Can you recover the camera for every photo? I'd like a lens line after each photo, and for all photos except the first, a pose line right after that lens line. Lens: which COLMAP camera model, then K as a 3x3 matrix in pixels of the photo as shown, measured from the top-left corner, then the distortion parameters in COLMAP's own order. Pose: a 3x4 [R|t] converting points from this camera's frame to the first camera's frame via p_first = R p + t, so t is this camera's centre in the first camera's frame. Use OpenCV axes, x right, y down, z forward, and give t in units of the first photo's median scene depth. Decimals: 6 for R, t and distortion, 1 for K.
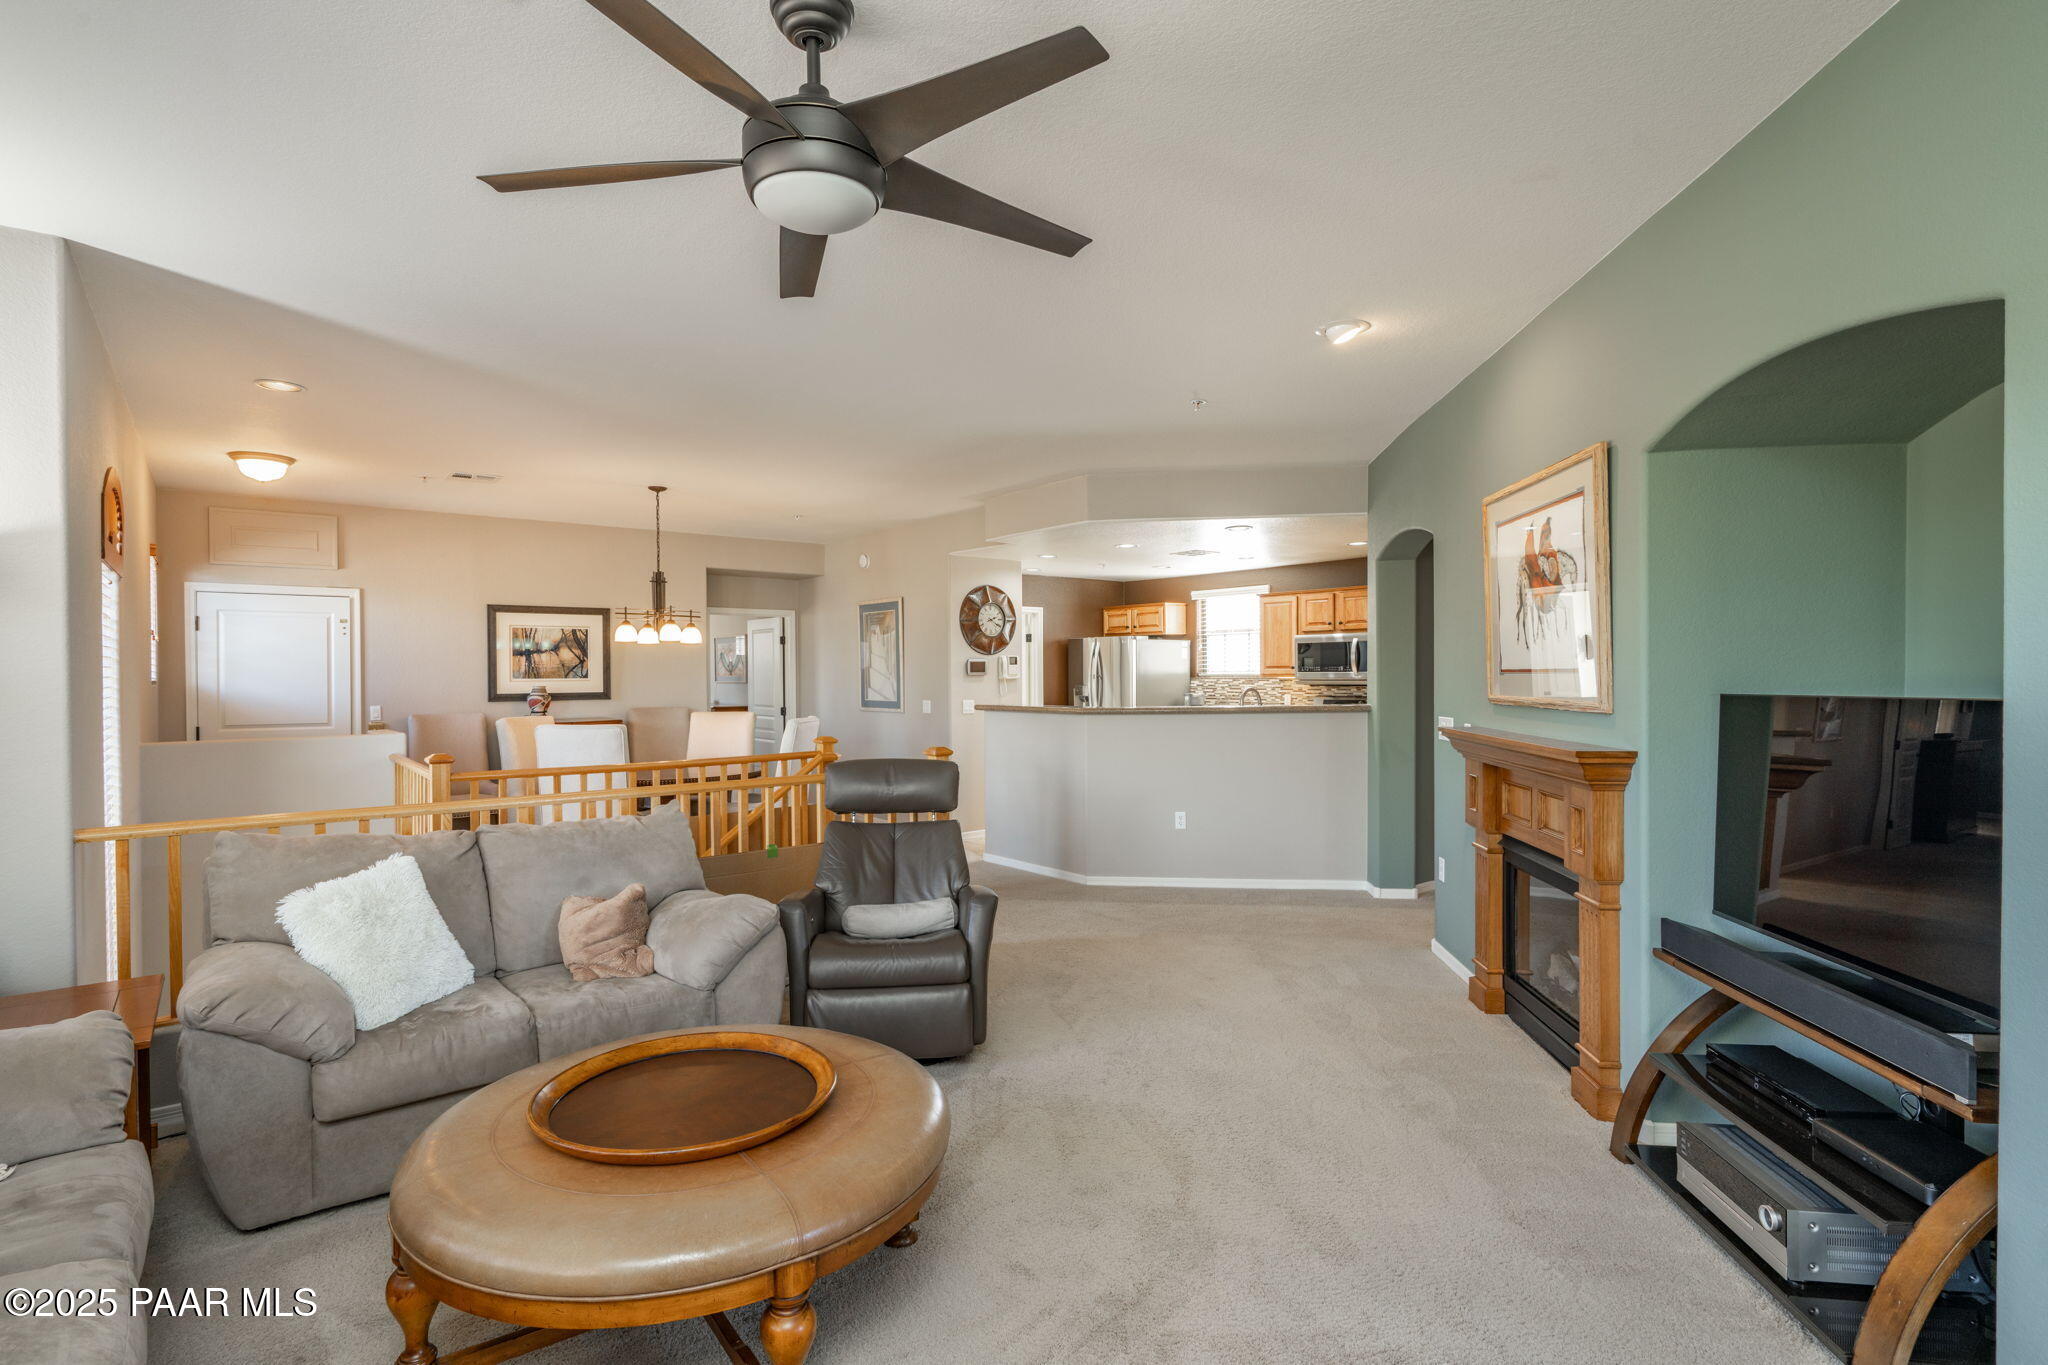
lens RADIAL K [[996.7, 0, 1024.0], [0, 996.7, 682.5], [0, 0, 1]] dist [-0.000376, 0.000031]
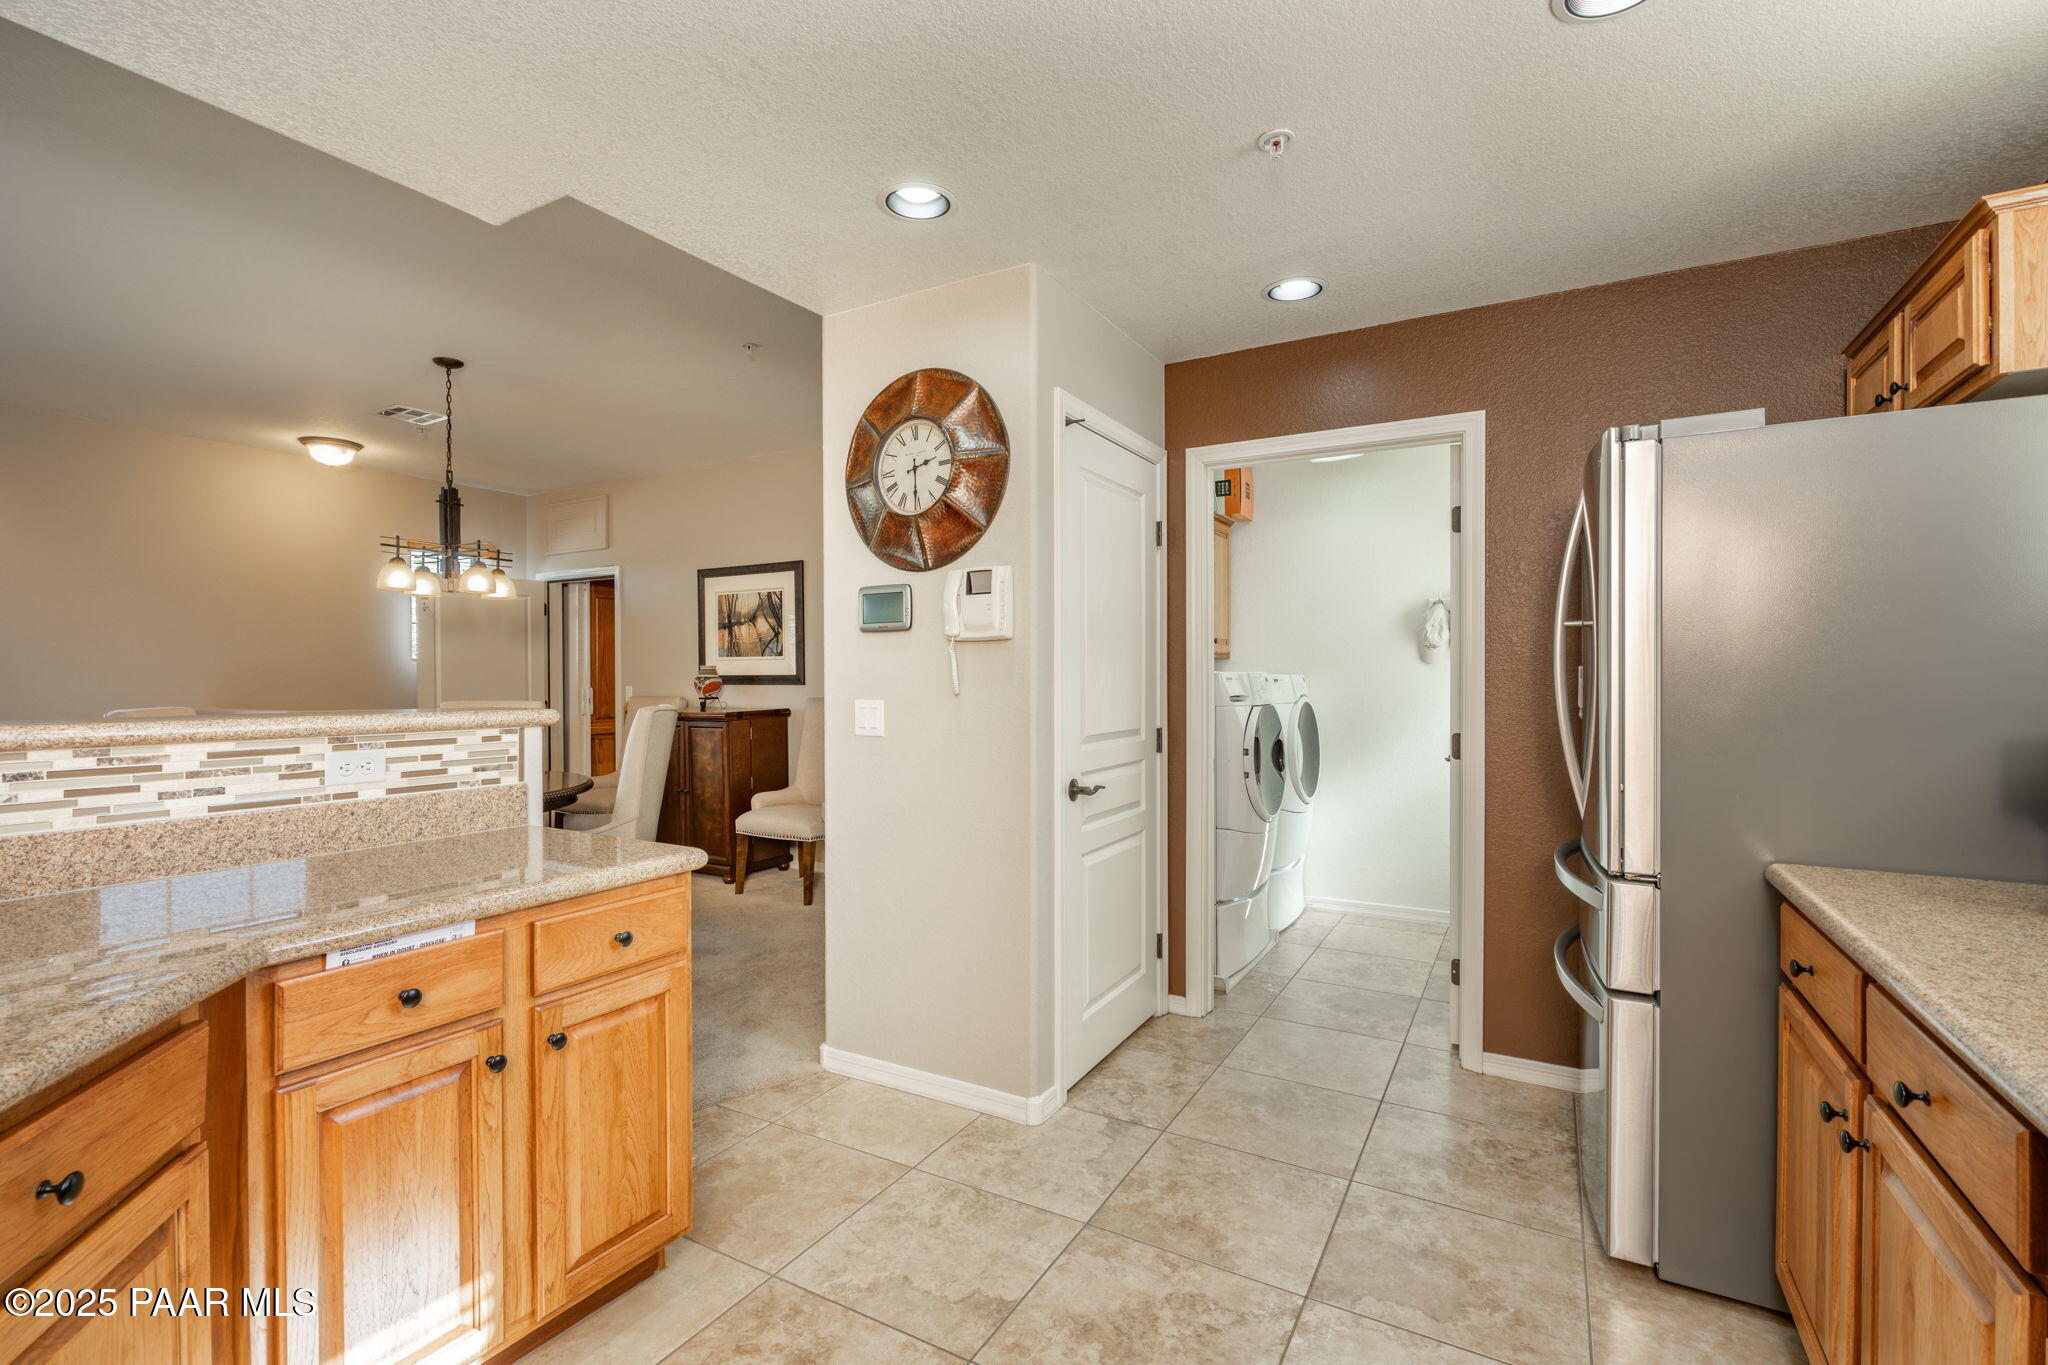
lens RADIAL K [[919.4, 0, 1024.0], [0, 919.4, 682.5], [0, 0, 1]] dist [0.001396, 0.000185]
pose [[0.357467, 0.010743, -0.933864, 0.278165], [-0.014768, 0.999874, 0.005849, 0.008865], [0.933809, 0.011700, 0.357581, 0.931993]]
